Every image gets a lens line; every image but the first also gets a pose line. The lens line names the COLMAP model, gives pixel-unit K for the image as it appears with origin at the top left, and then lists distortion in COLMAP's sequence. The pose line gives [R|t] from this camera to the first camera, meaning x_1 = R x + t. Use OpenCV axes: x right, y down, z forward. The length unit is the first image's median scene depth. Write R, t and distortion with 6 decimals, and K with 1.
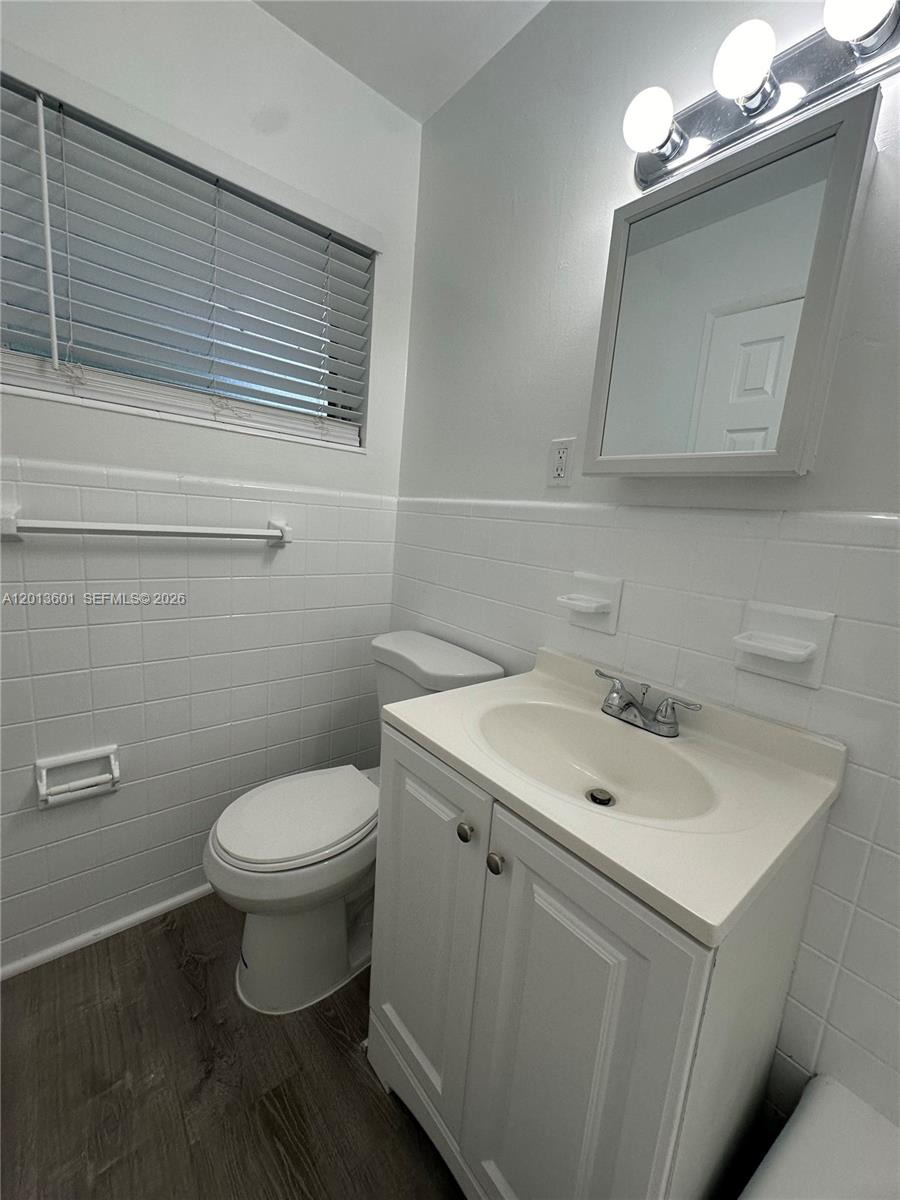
lens RADIAL K [[476.7, 0, 450.6], [0, 476.7, 603.1], [0, 0, 1]] dist [-0.005224, 0.001204]
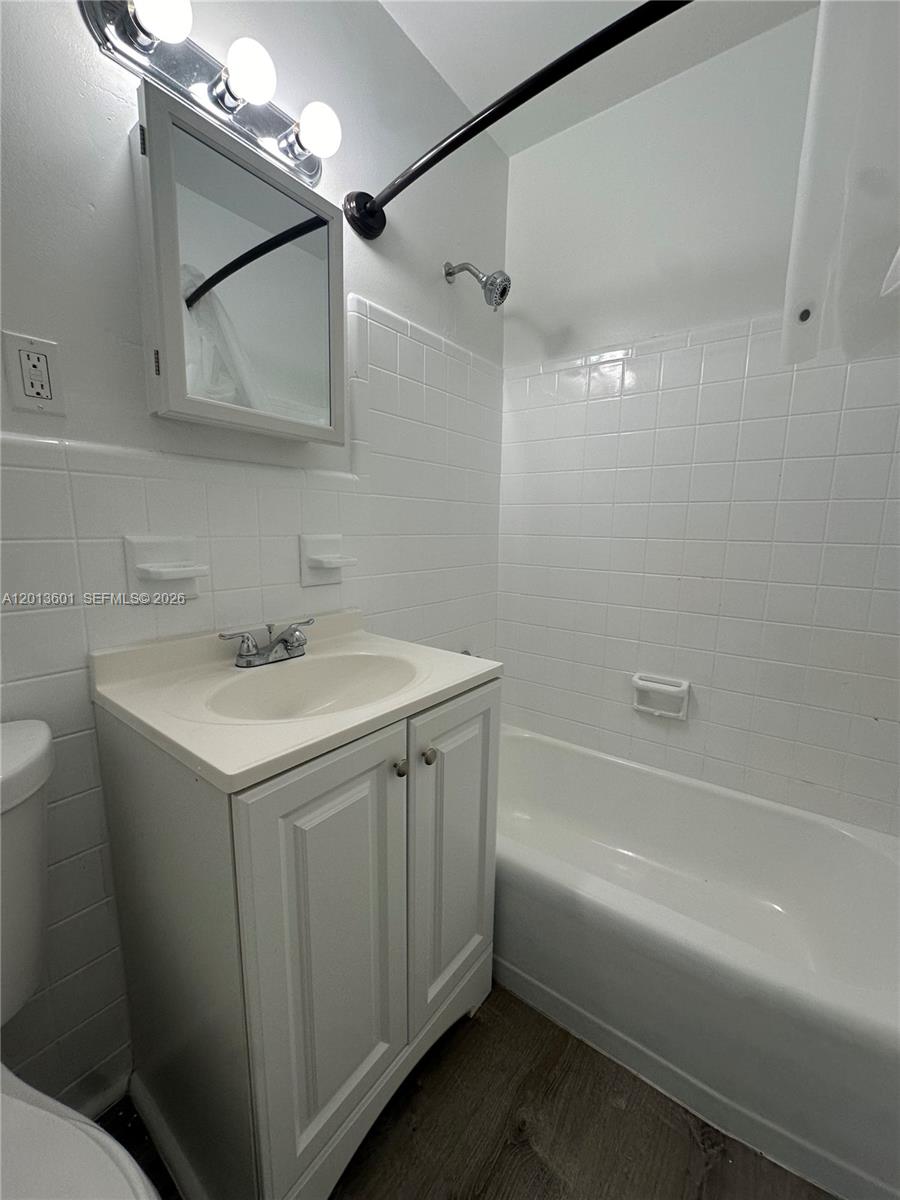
lens RADIAL K [[476.7, 0, 445.7], [0, 476.7, 605.7], [0, 0, 1]] dist [-0.005224, 0.001204]
pose [[-0.212287, -0.235204, 0.948480, -0.675144], [0.145803, 0.952114, 0.268738, -0.102741], [-0.966269, 0.195341, -0.167828, 0.740382]]
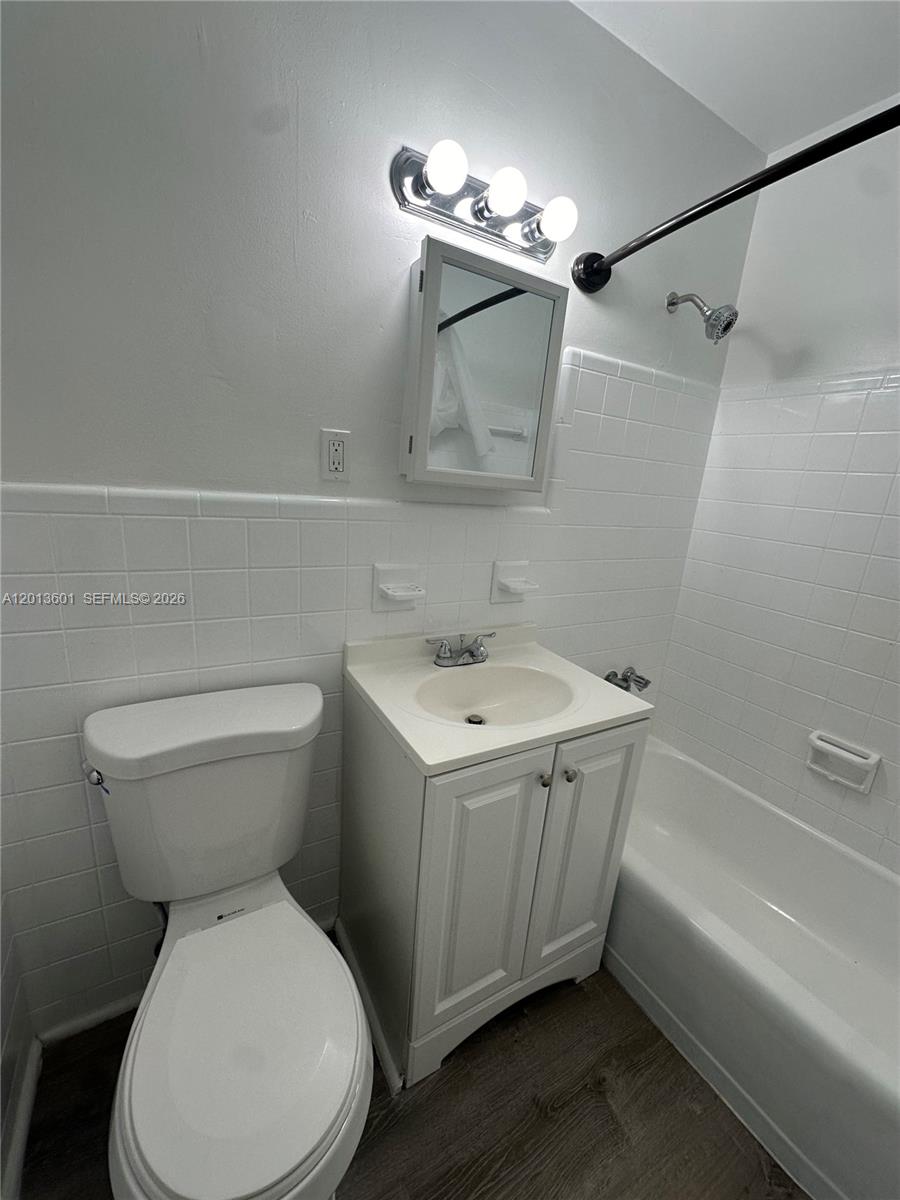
lens RADIAL K [[476.7, 0, 446.1], [0, 476.7, 601.1], [0, 0, 1]] dist [-0.005224, 0.001204]
pose [[0.181993, -0.313376, 0.932027, -0.828567], [0.114344, 0.948170, 0.296477, -0.324804], [-0.976629, 0.052614, 0.208393, 0.708168]]
